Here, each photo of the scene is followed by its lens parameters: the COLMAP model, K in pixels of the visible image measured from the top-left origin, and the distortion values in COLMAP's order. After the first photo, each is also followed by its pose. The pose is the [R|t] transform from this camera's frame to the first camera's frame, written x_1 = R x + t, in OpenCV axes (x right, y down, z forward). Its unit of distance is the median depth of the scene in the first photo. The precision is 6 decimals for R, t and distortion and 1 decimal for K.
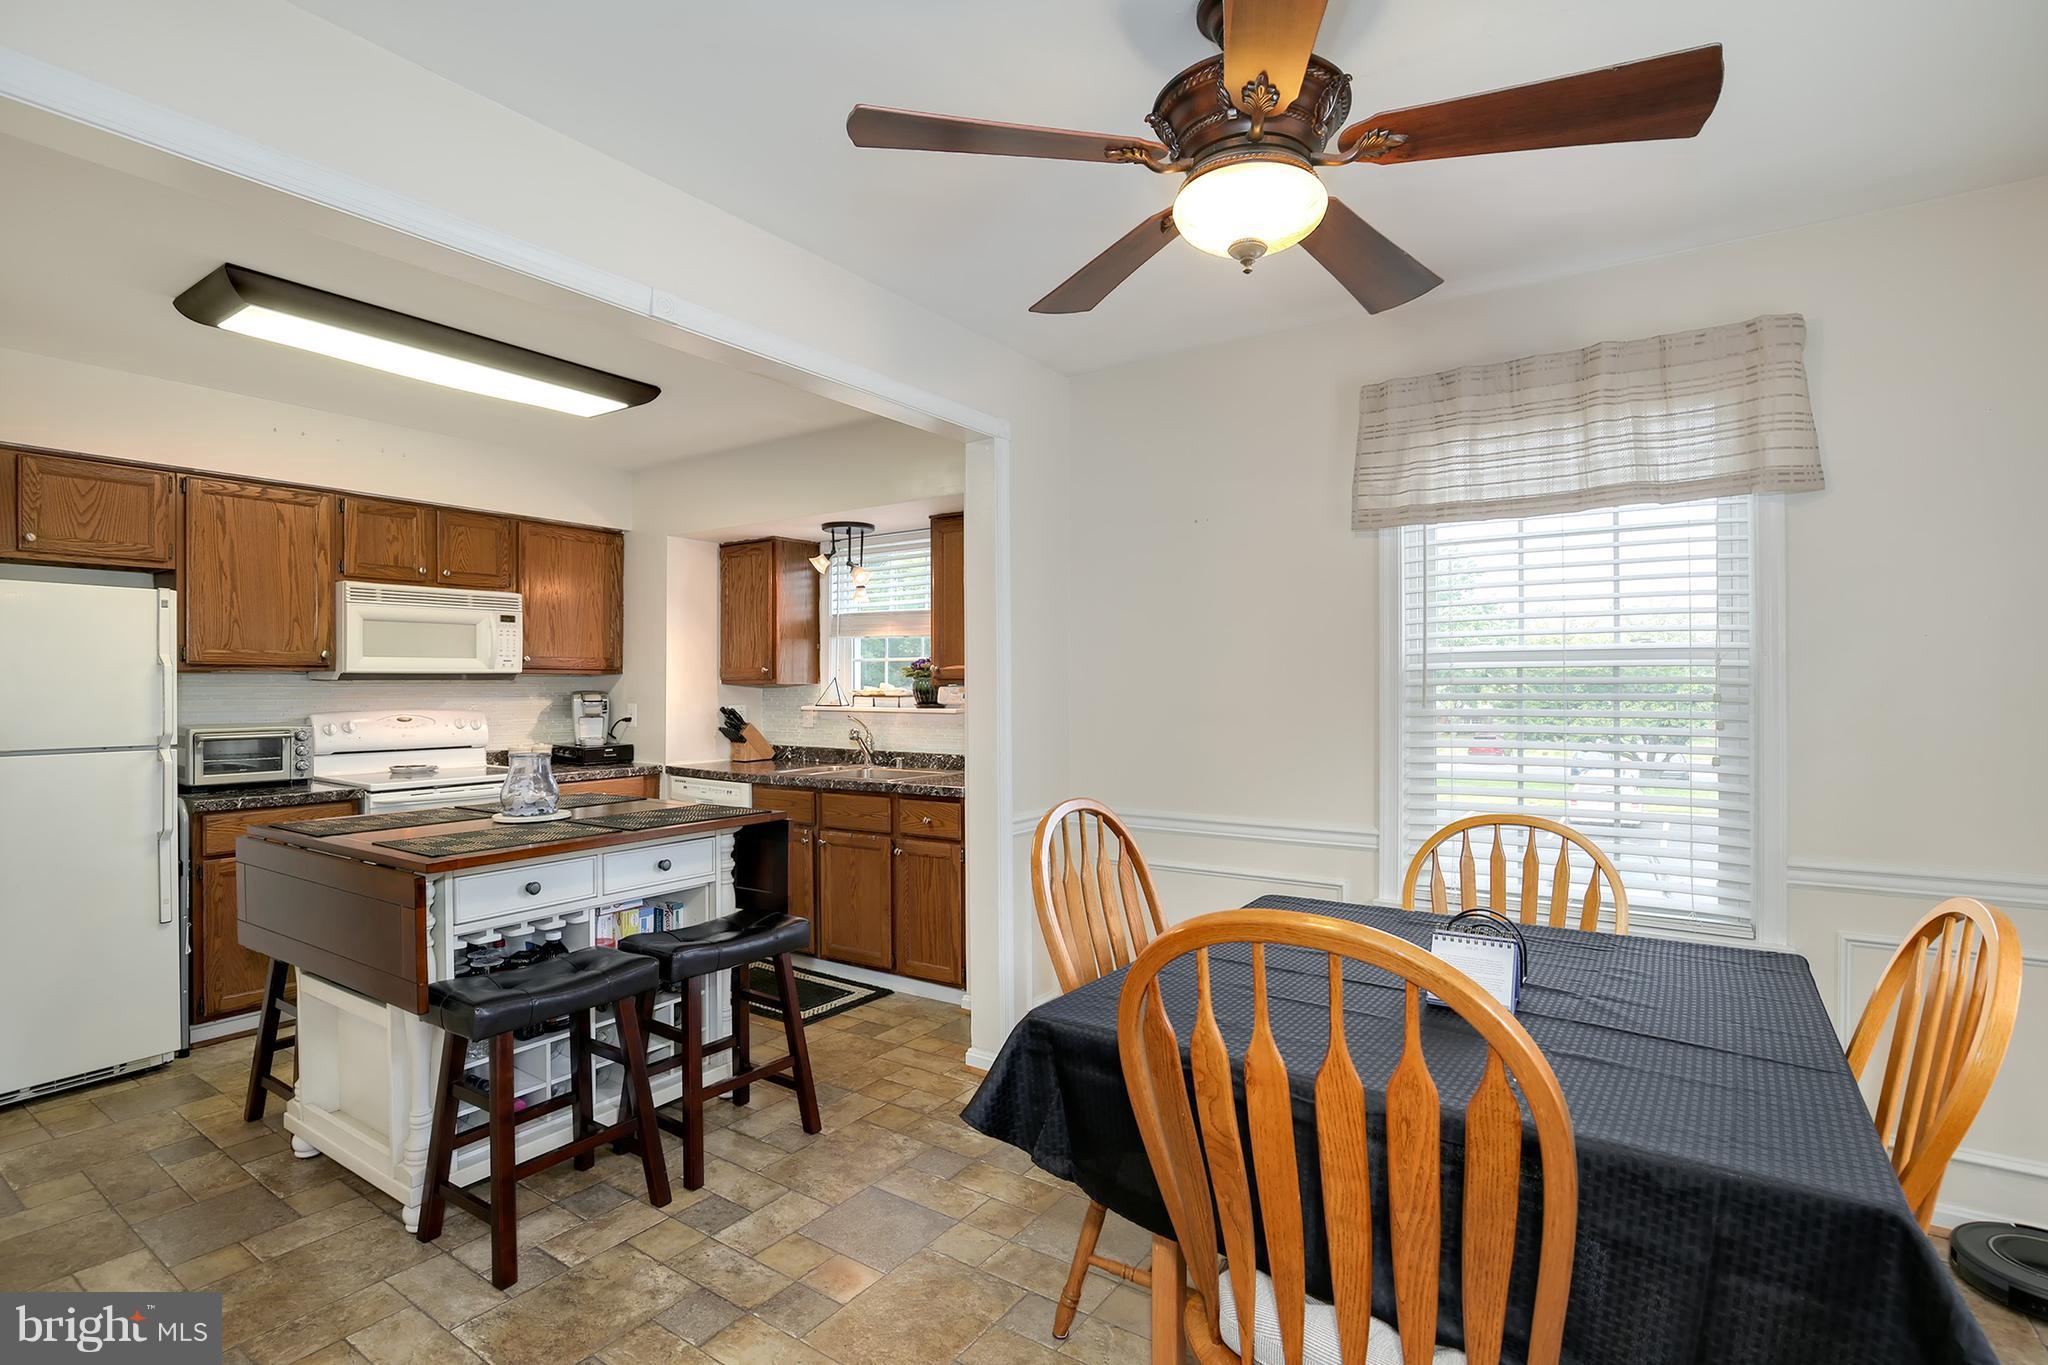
lens RADIAL K [[971.7, 0, 1020.9], [0, 971.7, 687.5], [0, 0, 1]] dist [-0.028742, 0.004247]
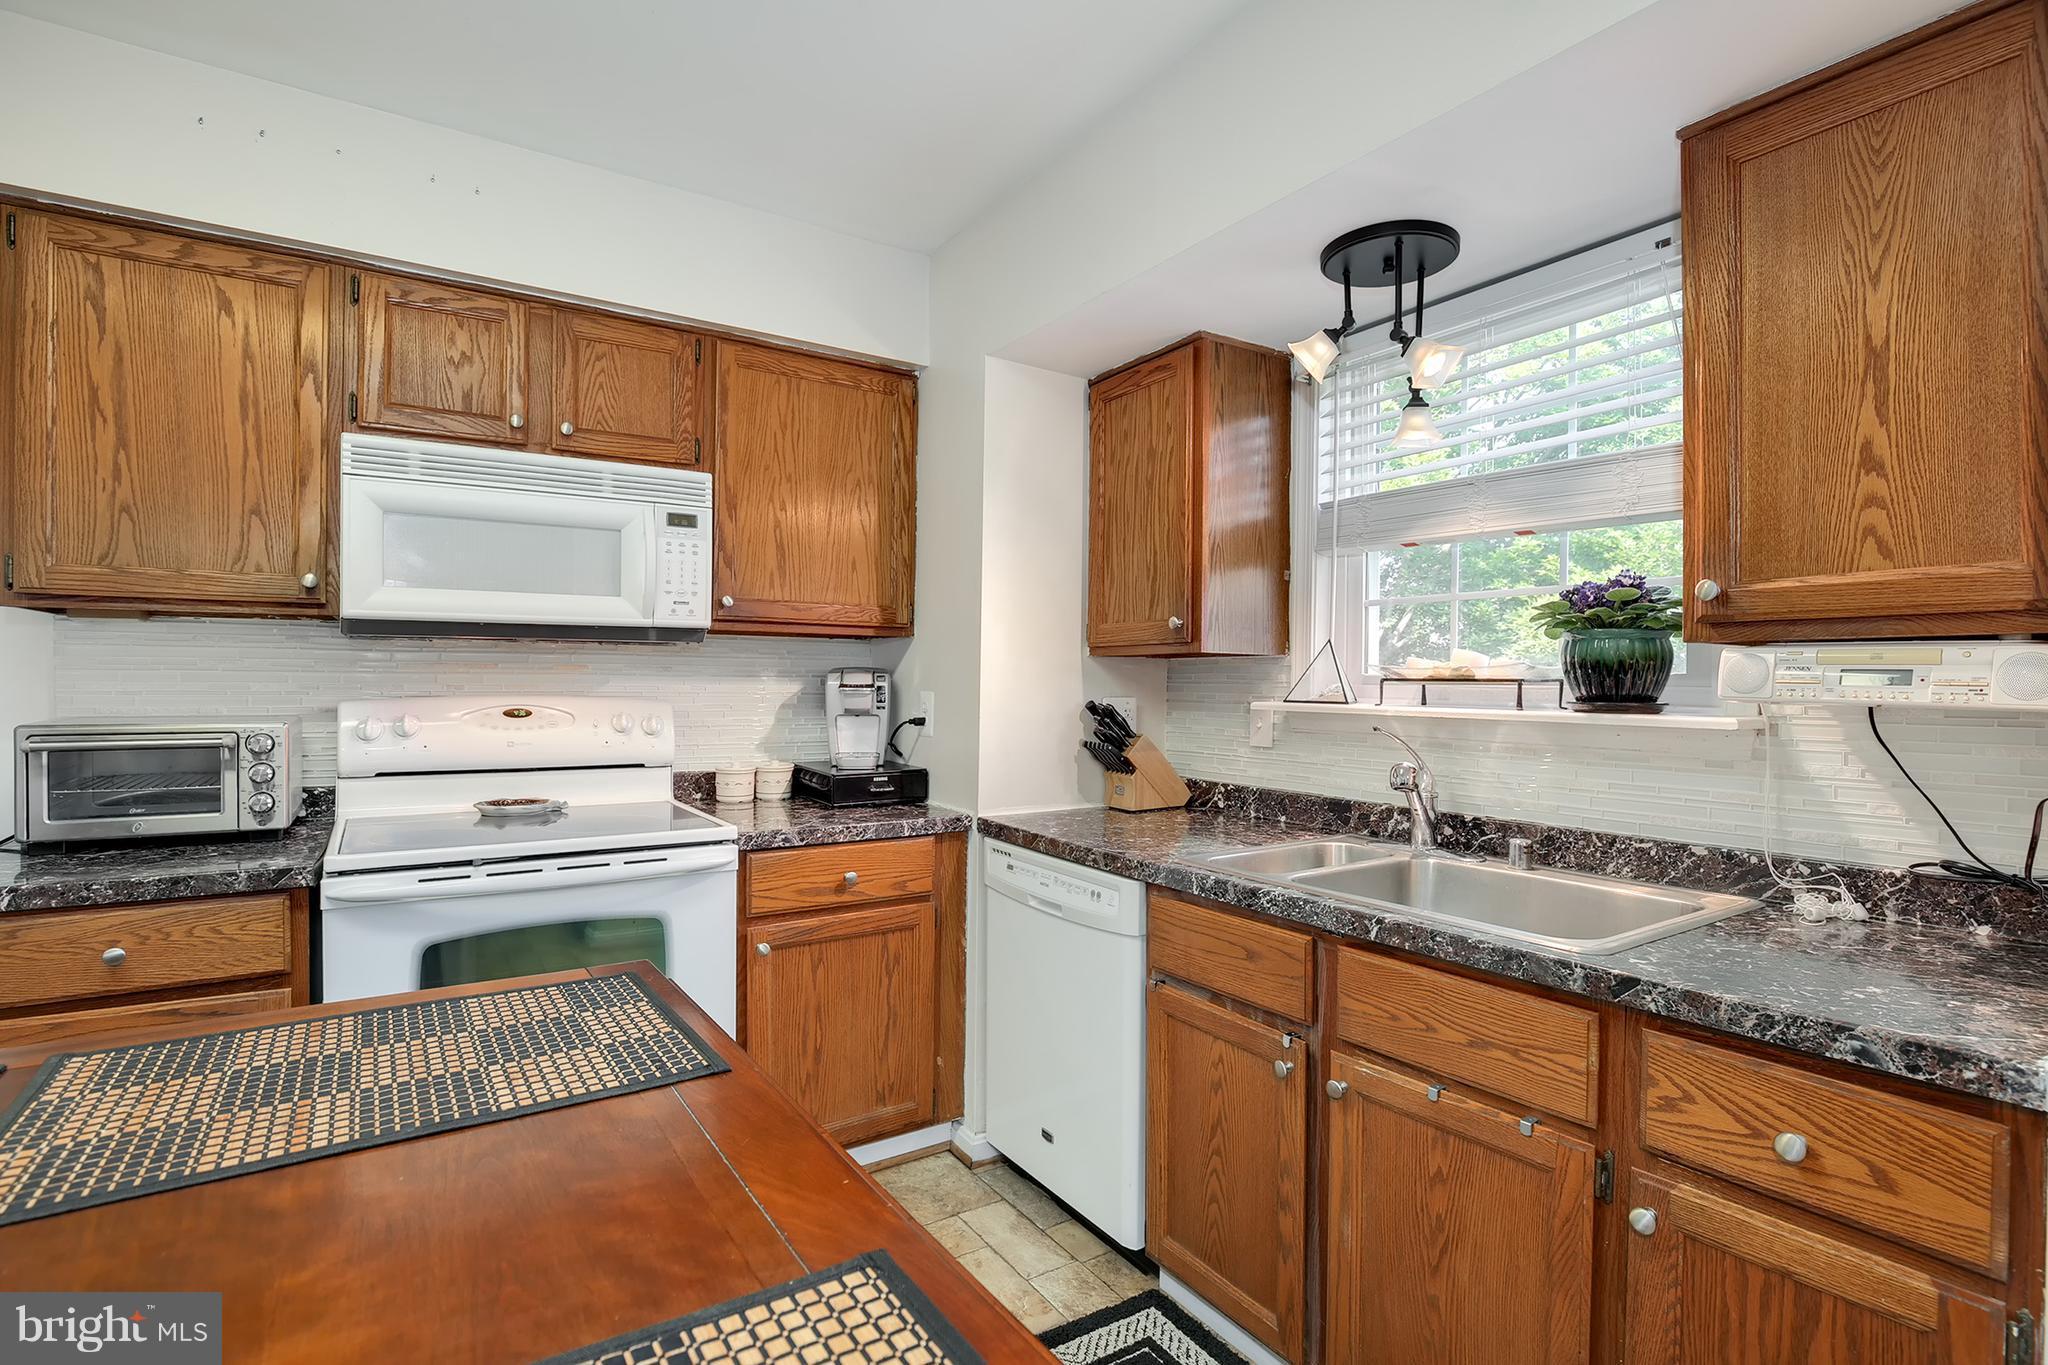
lens RADIAL K [[971.7, 0, 1018.4], [0, 971.7, 688.3], [0, 0, 1]] dist [-0.028742, 0.004247]
pose [[0.920886, 0.011825, -0.389653, -0.179005], [-0.010375, 0.999929, 0.005825, 0.013487], [0.389695, -0.001321, 0.920943, 0.638728]]
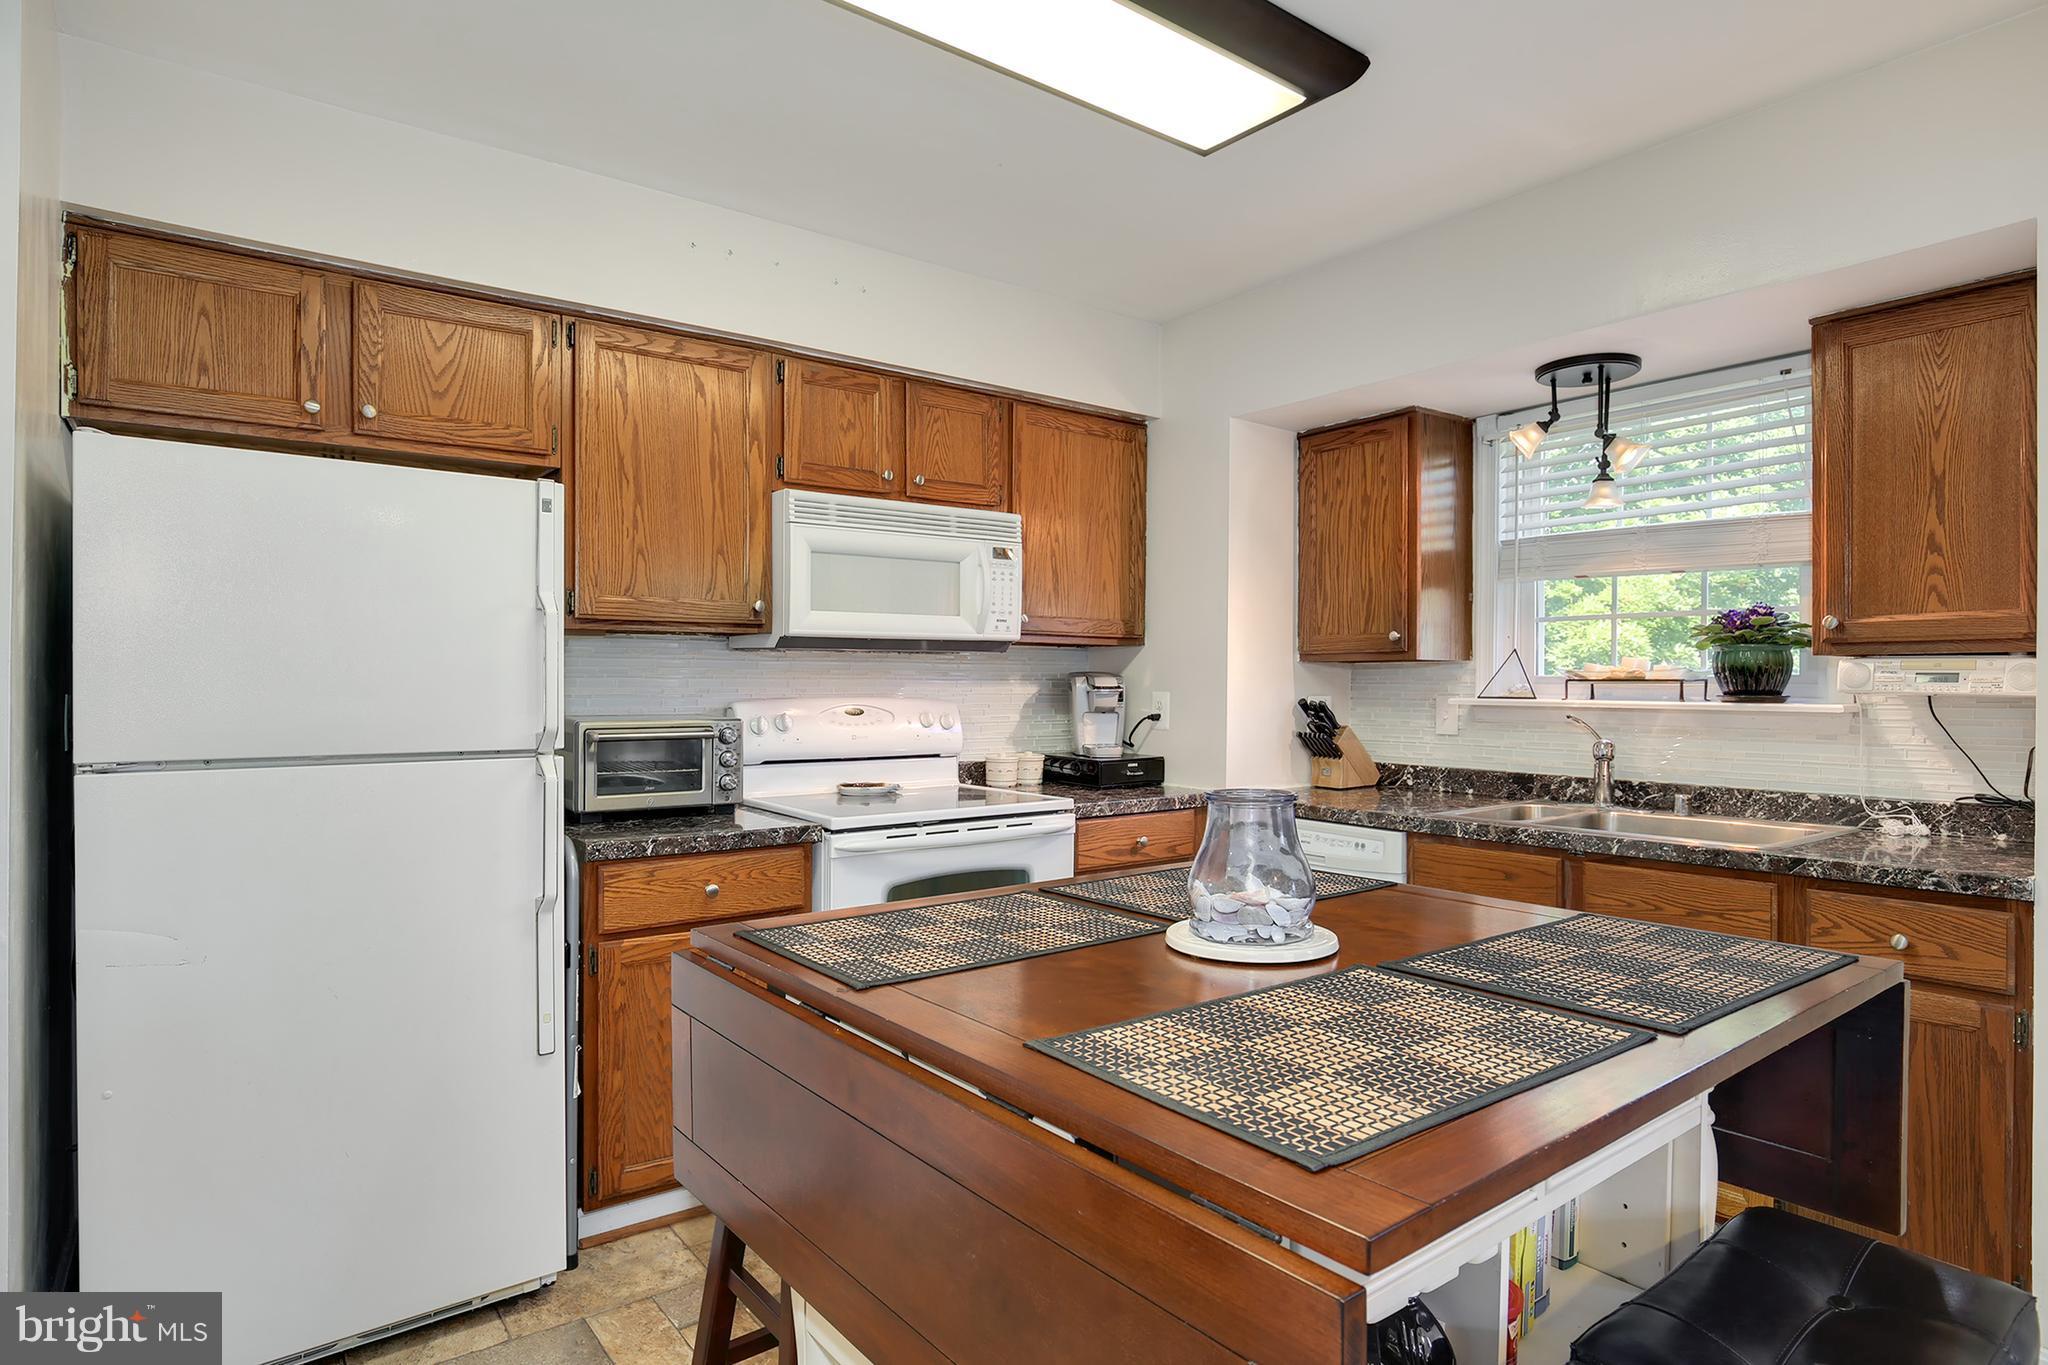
lens RADIAL K [[1120.4, 0, 1020.8], [0, 1120.4, 691.7], [0, 0, 1]] dist [-0.016124, 0.001859]
pose [[0.945638, 0.006483, -0.325157, -0.303123], [-0.004774, 0.999970, 0.006055, 0.014950], [0.325186, -0.004174, 0.945641, 0.337068]]
